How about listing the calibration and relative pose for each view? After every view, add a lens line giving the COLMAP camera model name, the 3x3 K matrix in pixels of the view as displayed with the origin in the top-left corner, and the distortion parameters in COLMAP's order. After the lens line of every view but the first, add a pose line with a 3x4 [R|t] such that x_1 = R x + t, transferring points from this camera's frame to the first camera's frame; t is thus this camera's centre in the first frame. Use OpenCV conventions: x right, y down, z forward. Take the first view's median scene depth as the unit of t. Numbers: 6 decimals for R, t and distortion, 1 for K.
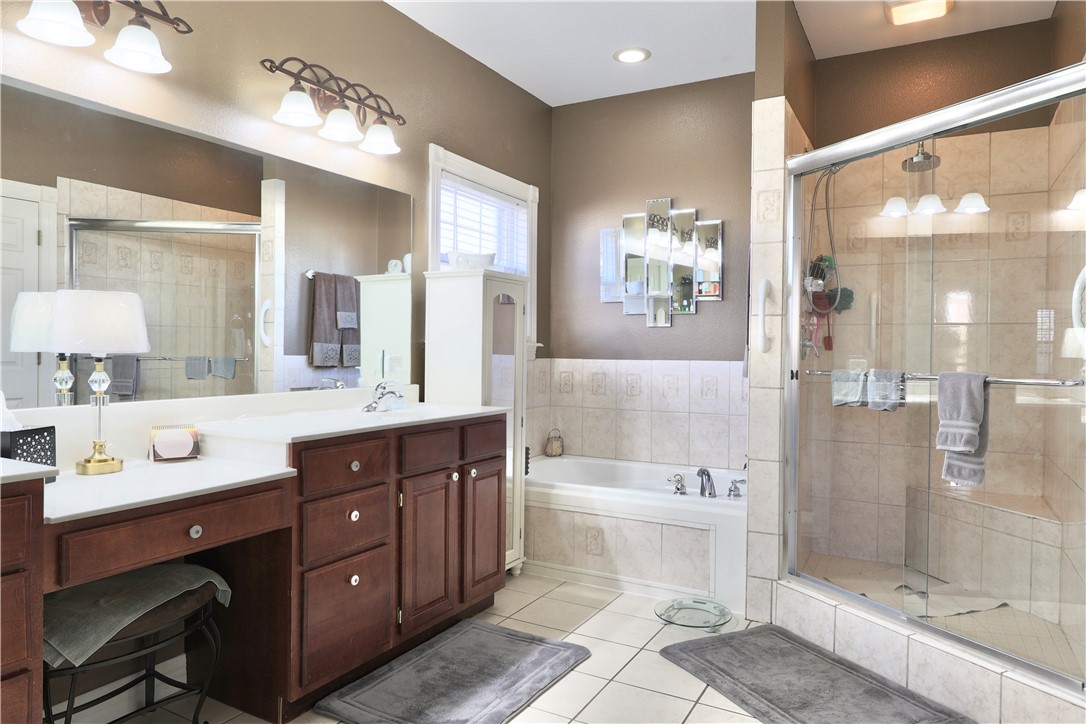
lens RADIAL K [[716.3, 0, 533.6], [0, 716.3, 354.2], [0, 0, 1]] dist [-0.007129, 0.010466]
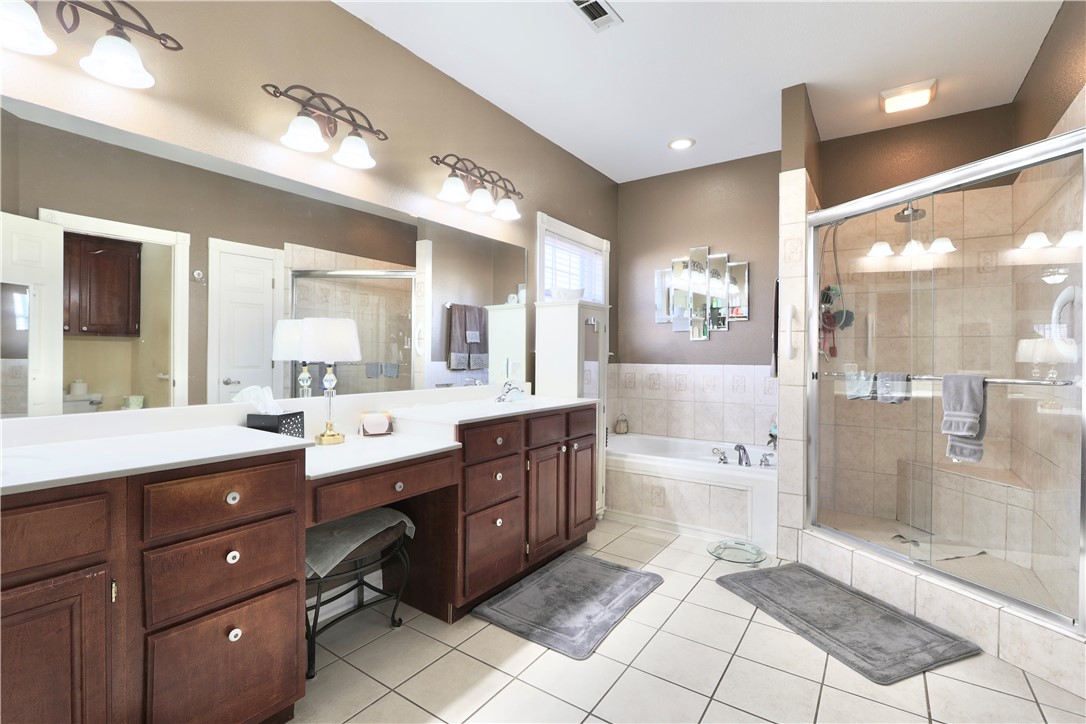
lens RADIAL K [[503.4, 0, 535.9], [0, 503.4, 355.6], [0, 0, 1]] dist [-0.013623, 0.003003]
pose [[0.995109, -0.003305, -0.098730, -0.062675], [0.002486, 0.999961, -0.008424, -0.002301], [0.098754, 0.008137, 0.995079, 0.018141]]
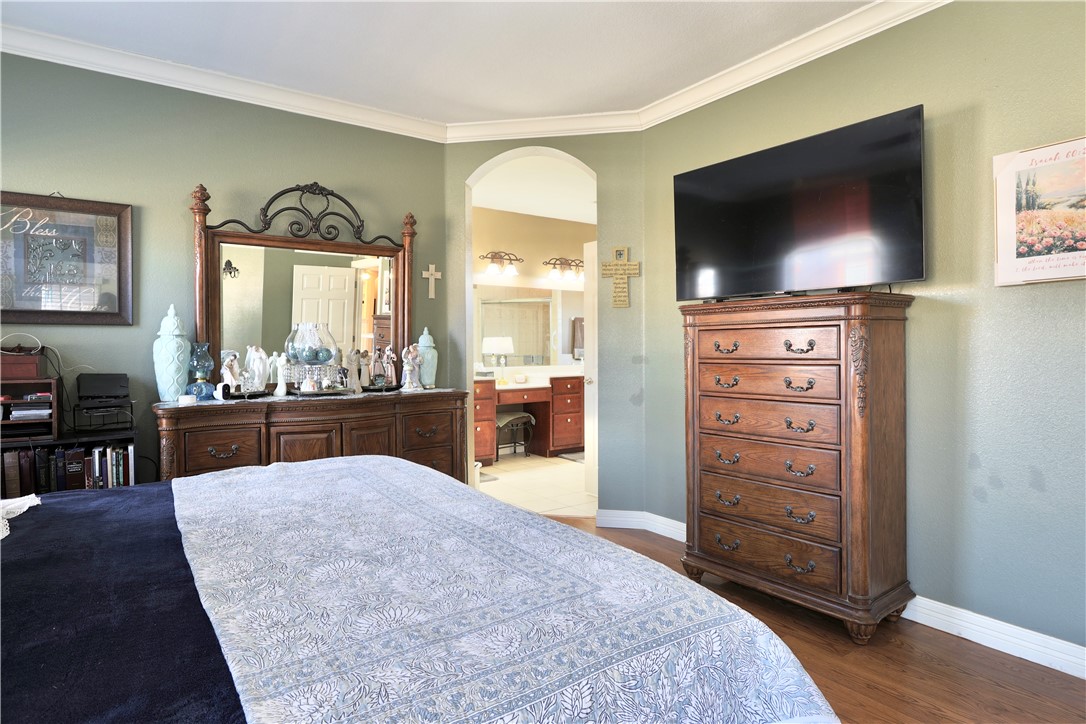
lens RADIAL K [[588.7, 0, 543.1], [0, 588.7, 354.0], [0, 0, 1]] dist [-0.000724, 0.000343]
pose [[0.912691, -0.010403, -0.408518, 0.607607], [0.009783, 0.999946, -0.003606, 0.010748], [0.408533, -0.000705, 0.912743, -1.236560]]
